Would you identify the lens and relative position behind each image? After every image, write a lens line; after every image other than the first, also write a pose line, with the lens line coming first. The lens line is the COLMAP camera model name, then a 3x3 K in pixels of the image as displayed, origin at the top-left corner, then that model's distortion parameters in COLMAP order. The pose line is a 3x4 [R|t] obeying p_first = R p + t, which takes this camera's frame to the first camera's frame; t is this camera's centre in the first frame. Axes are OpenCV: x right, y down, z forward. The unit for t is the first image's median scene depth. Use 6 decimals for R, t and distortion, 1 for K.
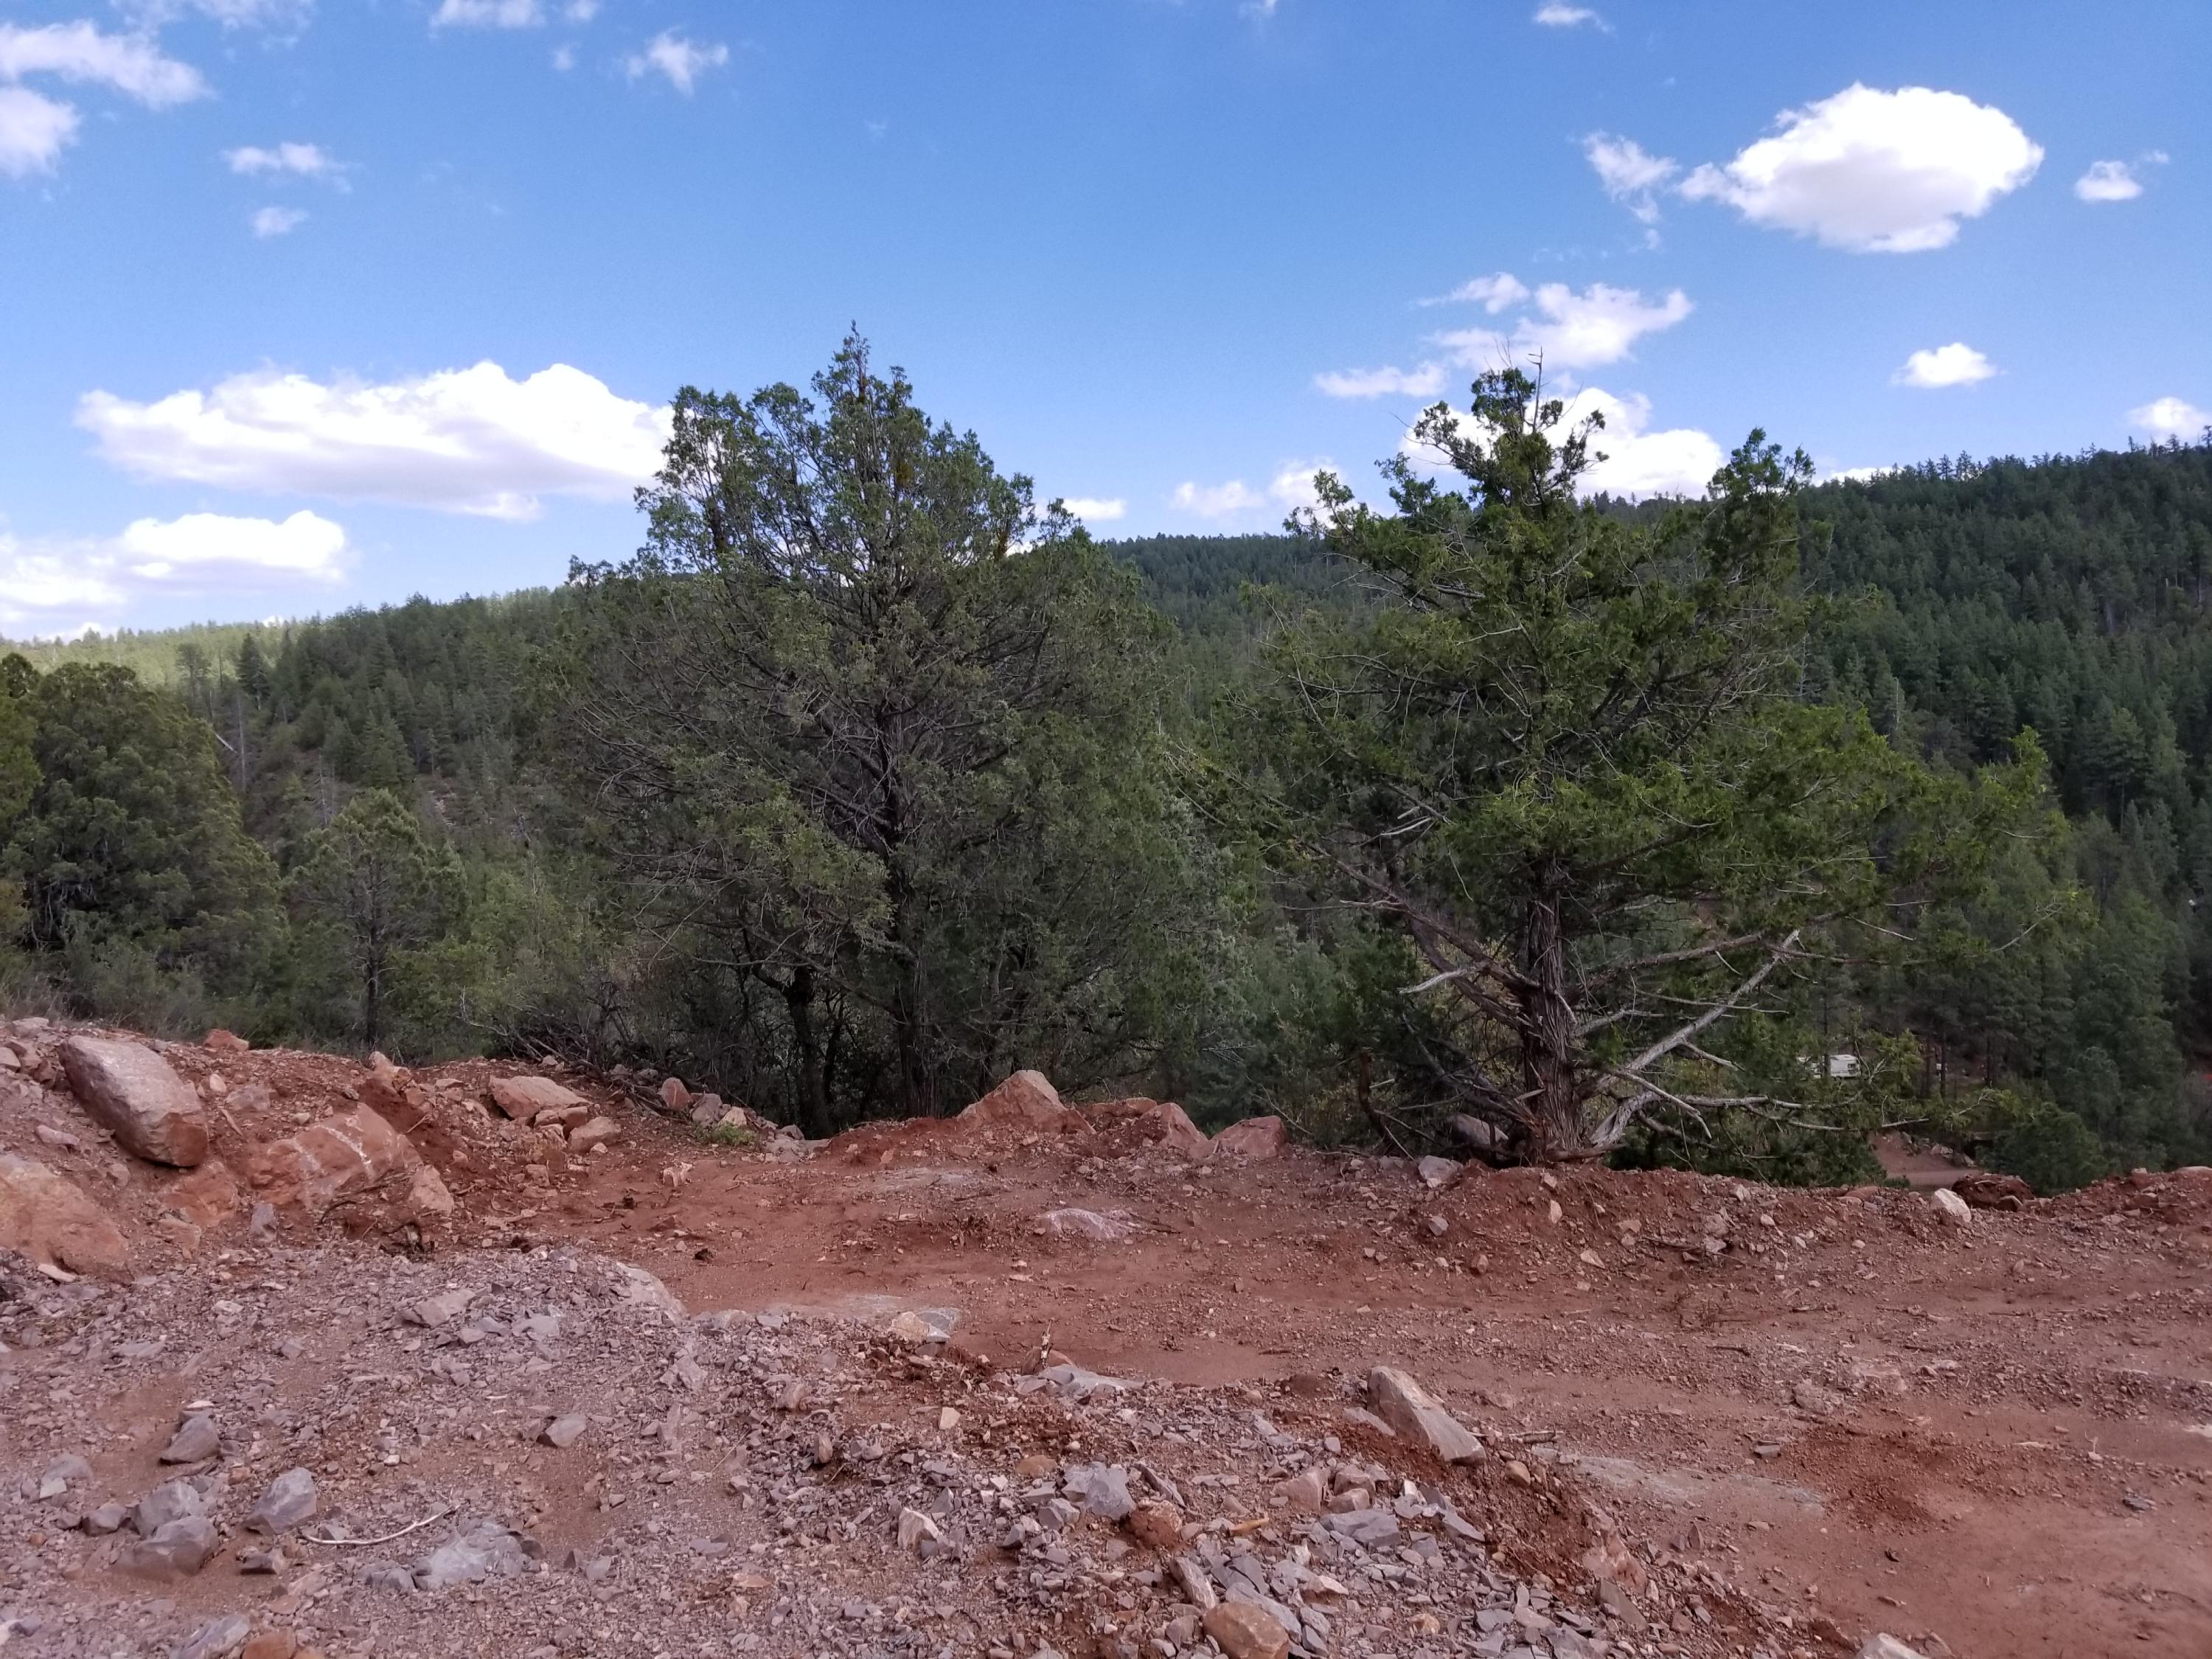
lens RADIAL K [[2010.6, 0, 1065.1], [0, 2010.6, 825.0], [0, 0, 1]] dist [0.019360, 0.000000]
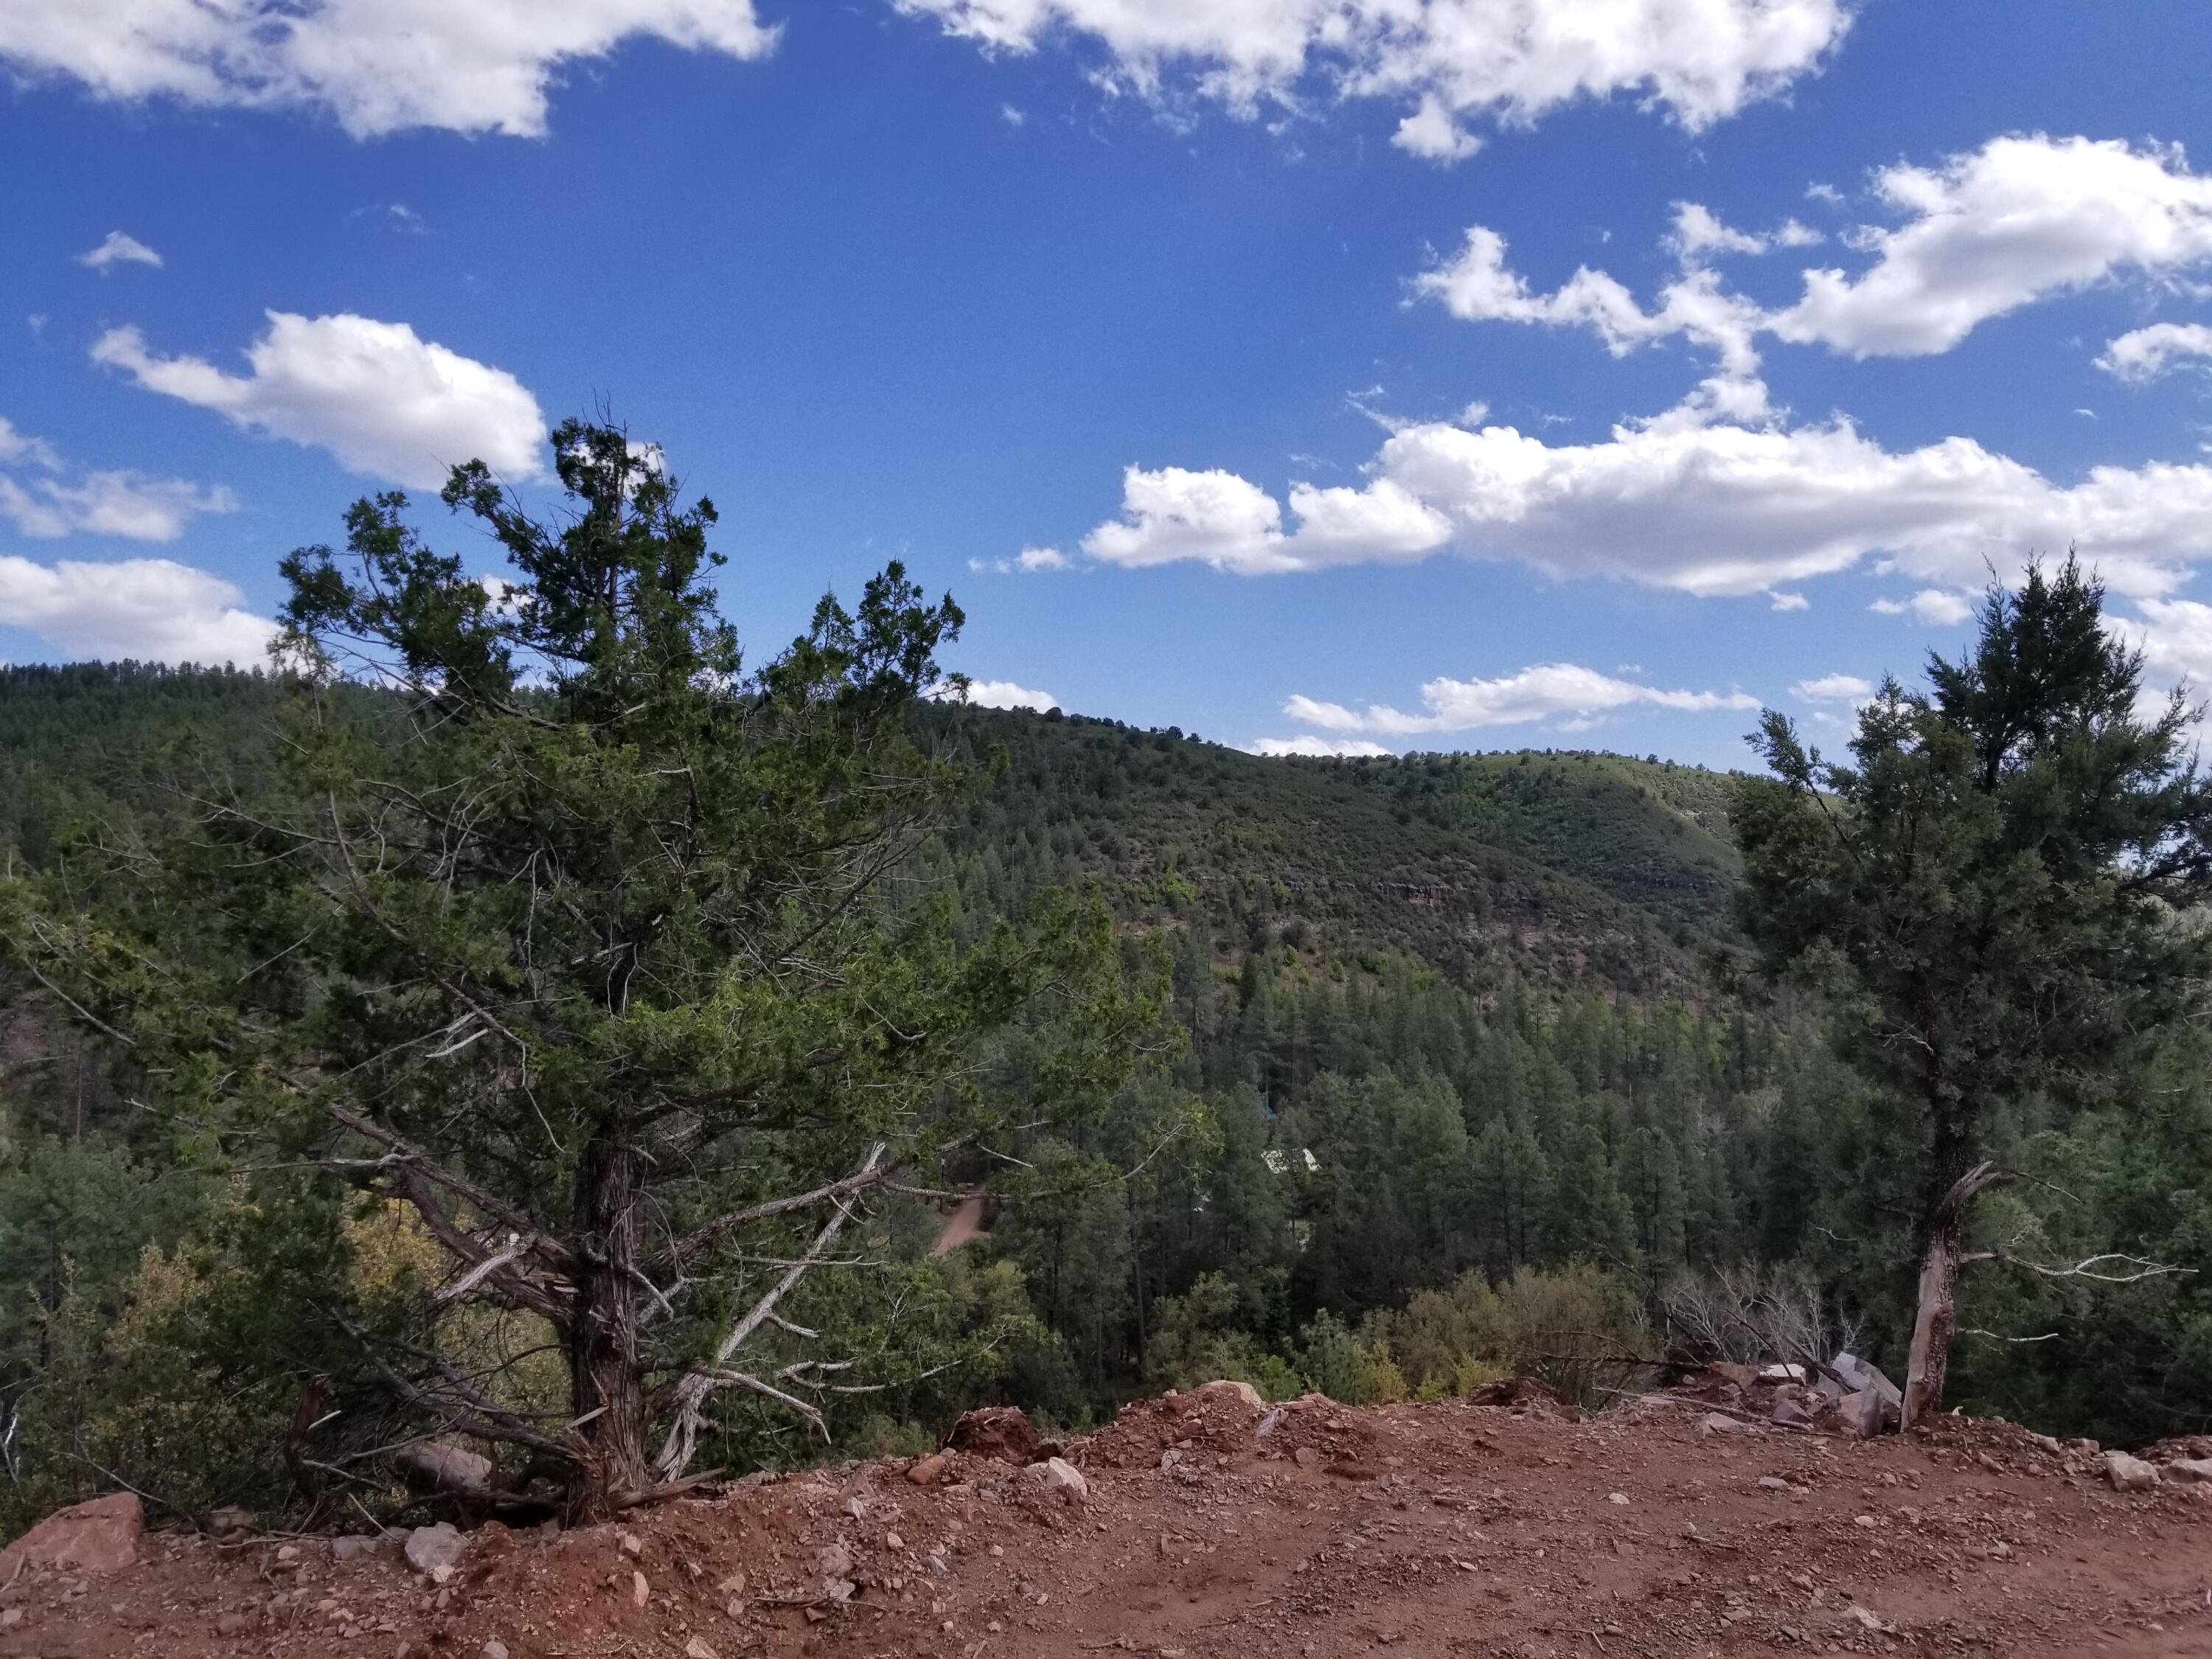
lens RADIAL K [[1687.7, 0, 1080.1], [0, 1687.7, 815.3], [0, 0, 1]] dist [0.052811, -0.094226]
pose [[0.707494, 0.081585, 0.701995, -0.070043], [-0.003509, 0.993707, -0.111952, -0.009269], [-0.706711, 0.076742, 0.703328, 0.354265]]
